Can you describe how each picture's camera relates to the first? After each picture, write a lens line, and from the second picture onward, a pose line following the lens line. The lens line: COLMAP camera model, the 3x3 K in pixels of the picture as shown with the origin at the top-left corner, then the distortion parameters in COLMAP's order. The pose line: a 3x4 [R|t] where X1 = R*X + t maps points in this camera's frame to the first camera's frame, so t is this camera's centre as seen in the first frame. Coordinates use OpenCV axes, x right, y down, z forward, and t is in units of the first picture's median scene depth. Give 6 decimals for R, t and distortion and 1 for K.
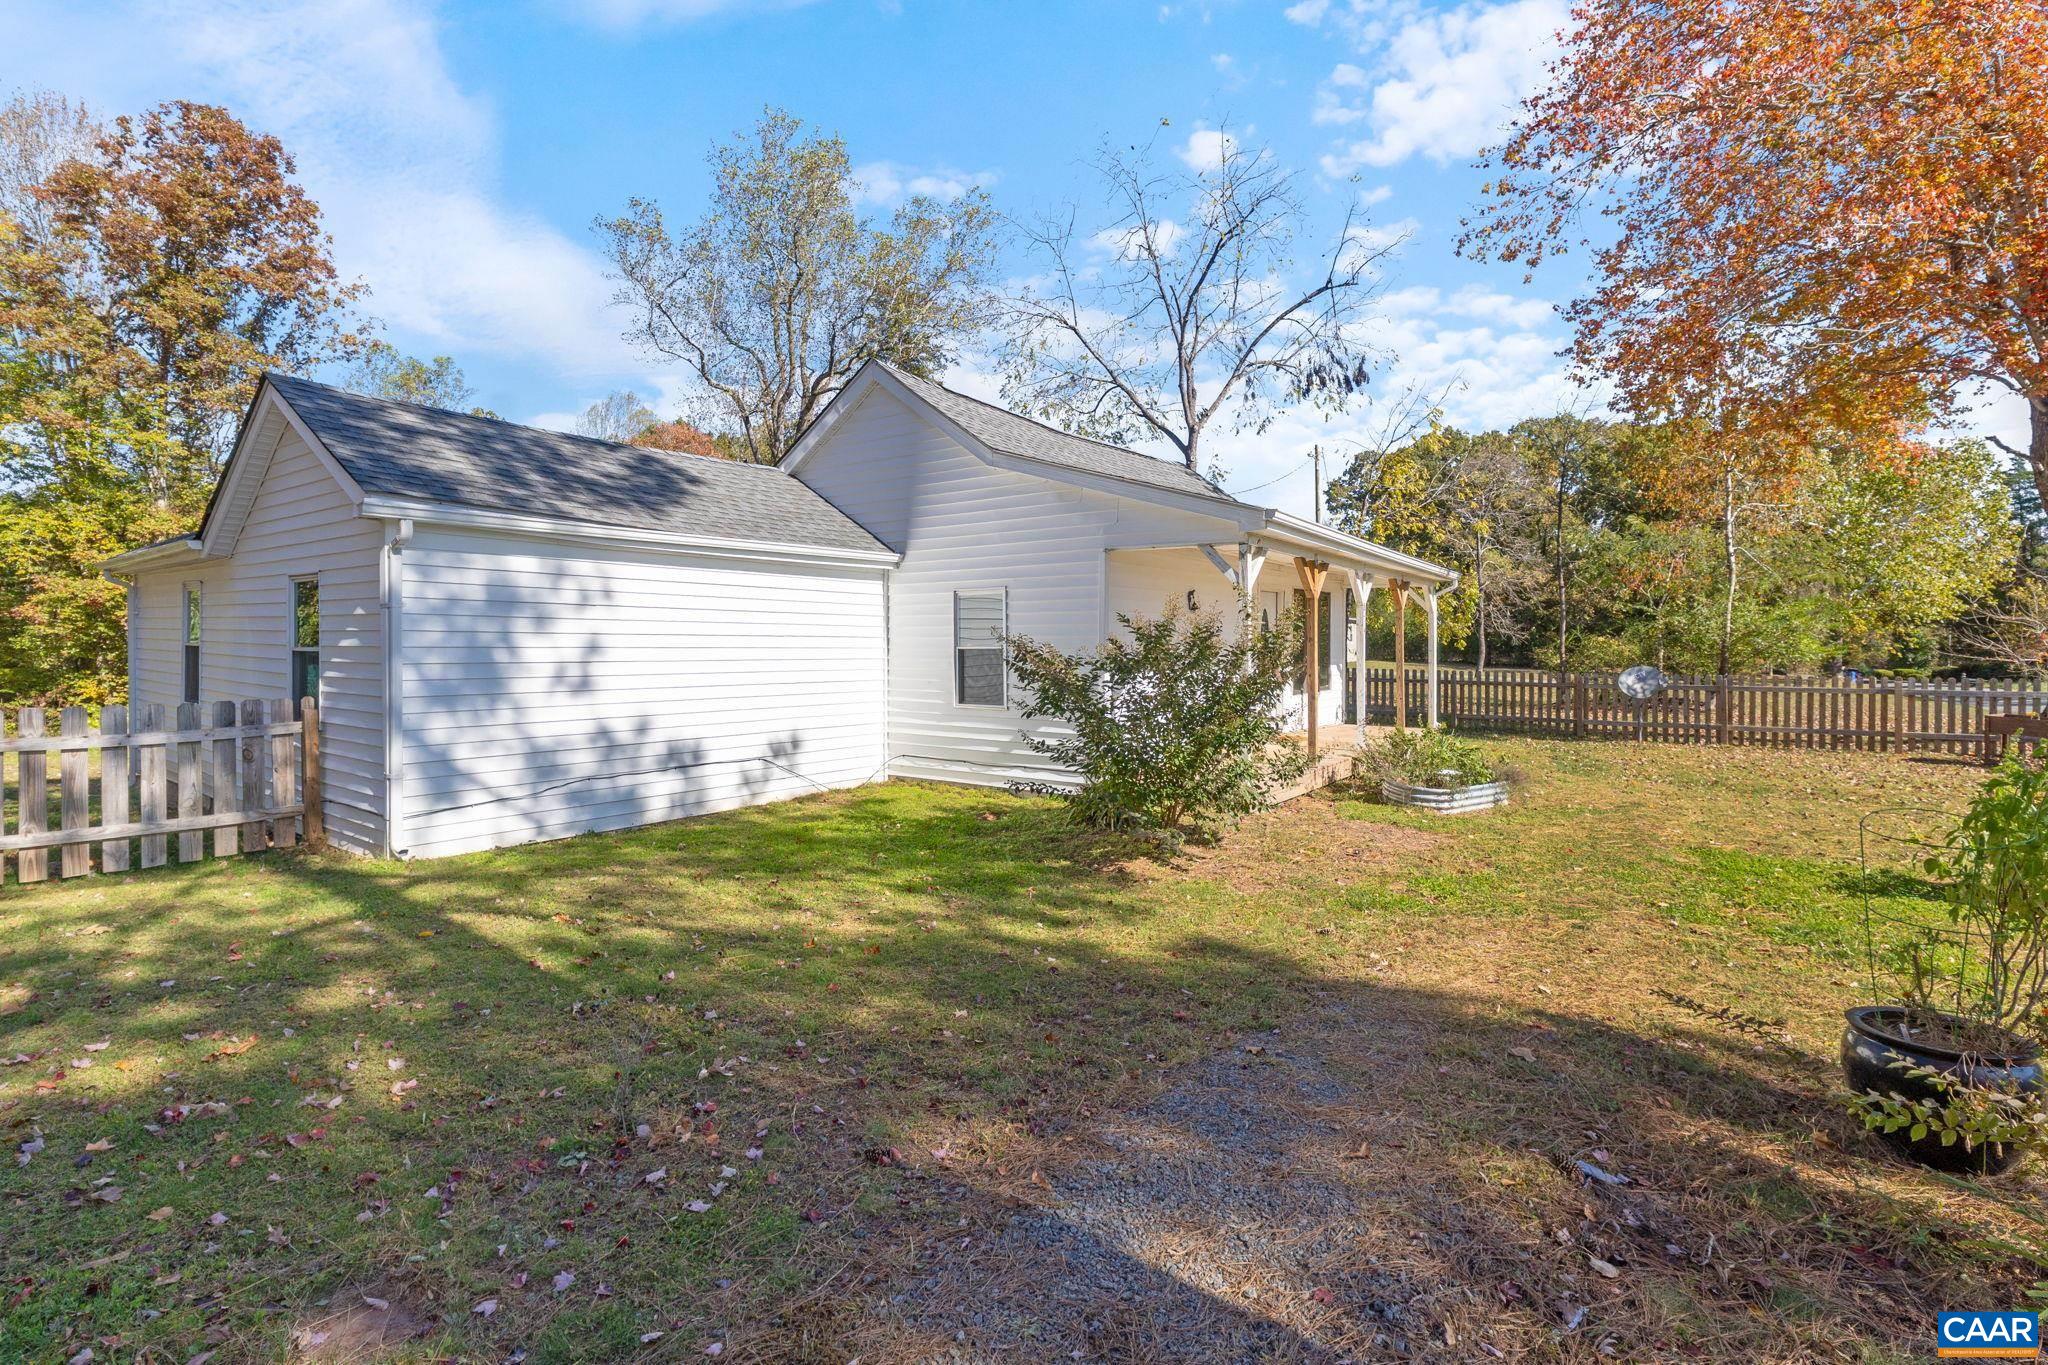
lens RADIAL K [[860.3, 0, 1027.7], [0, 860.3, 667.9], [0, 0, 1]] dist [-0.007662, -0.000423]
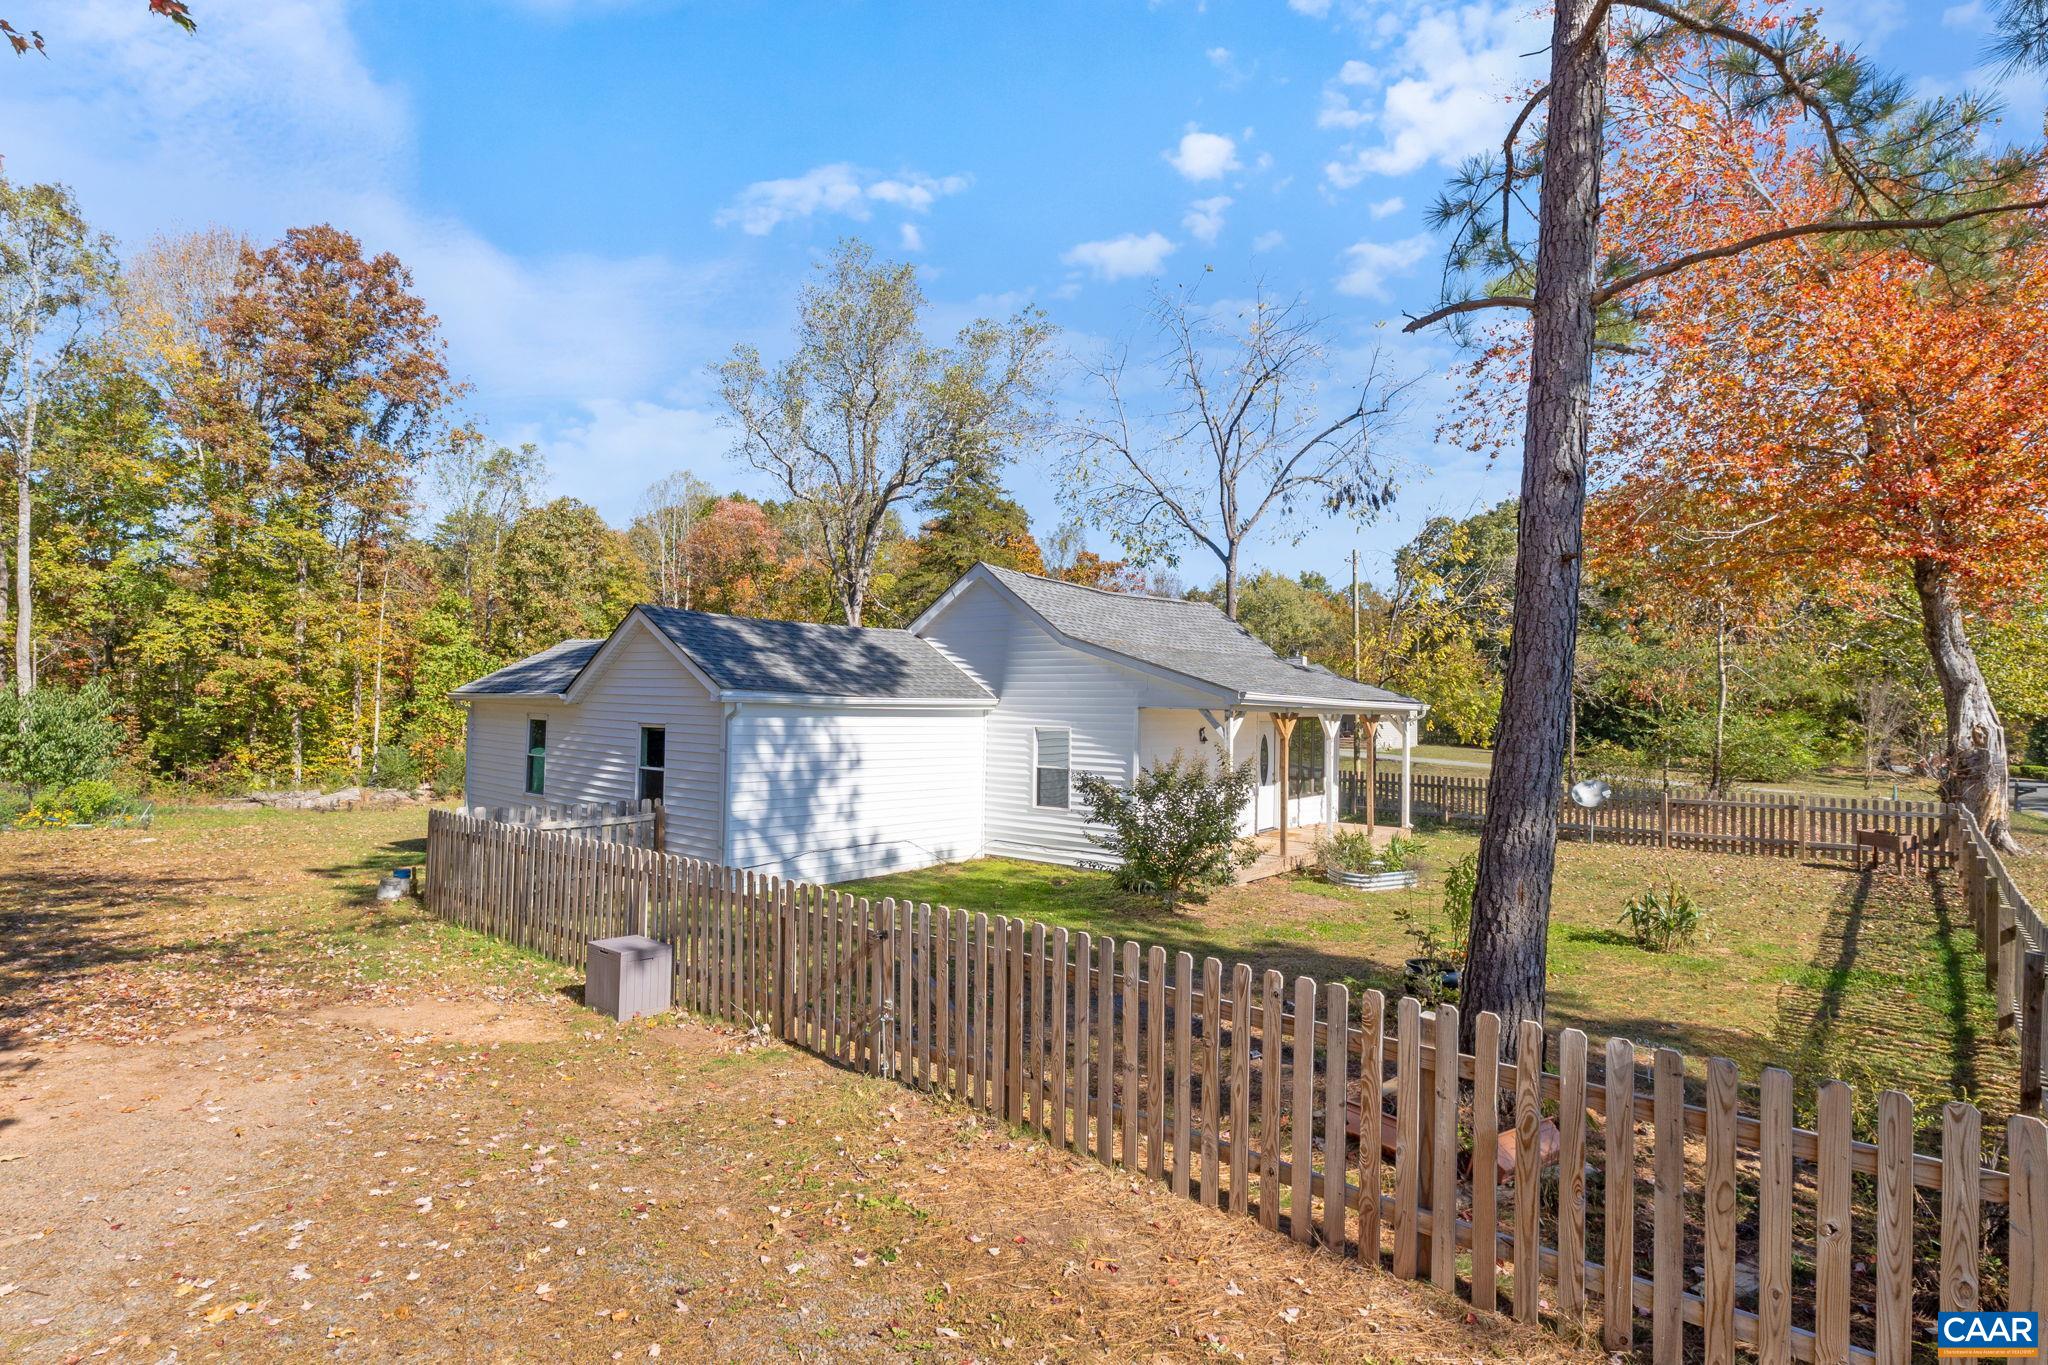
lens RADIAL K [[896.0, 0, 1021.1], [0, 896.0, 704.3], [0, 0, 1]] dist [-0.002005, -0.000015]
pose [[0.998092, 0.018590, -0.058887, -0.007805], [-0.021003, 0.998954, -0.040624, -0.024619], [0.058070, 0.041783, 0.997438, -0.189031]]
